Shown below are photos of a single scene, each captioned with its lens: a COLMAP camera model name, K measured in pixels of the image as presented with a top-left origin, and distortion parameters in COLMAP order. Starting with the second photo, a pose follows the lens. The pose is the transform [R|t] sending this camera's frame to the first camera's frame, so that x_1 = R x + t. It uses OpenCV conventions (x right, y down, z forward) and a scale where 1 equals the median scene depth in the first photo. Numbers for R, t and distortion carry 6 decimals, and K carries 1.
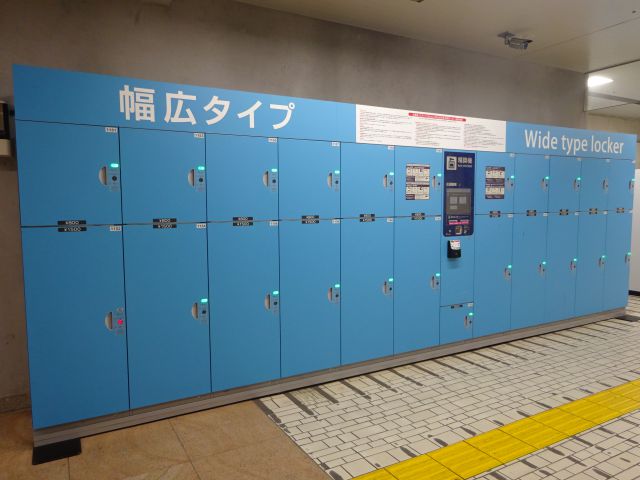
lens RADIAL K [[467.5, 0, 319.1], [0, 467.5, 240.5], [0, 0, 1]] dist [0.003144, -0.003896]
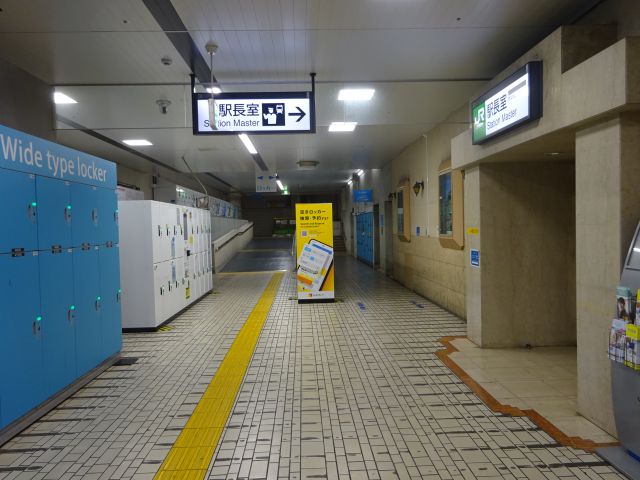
lens RADIAL K [[467.5, 0, 320.1], [0, 467.5, 244.8], [0, 0, 1]] dist [0.003144, -0.003896]
pose [[0.447721, -0.030373, 0.893657, 0.024103], [0.084073, 0.996425, -0.008255, -0.024853], [-0.890212, 0.078829, 0.448674, 0.263582]]
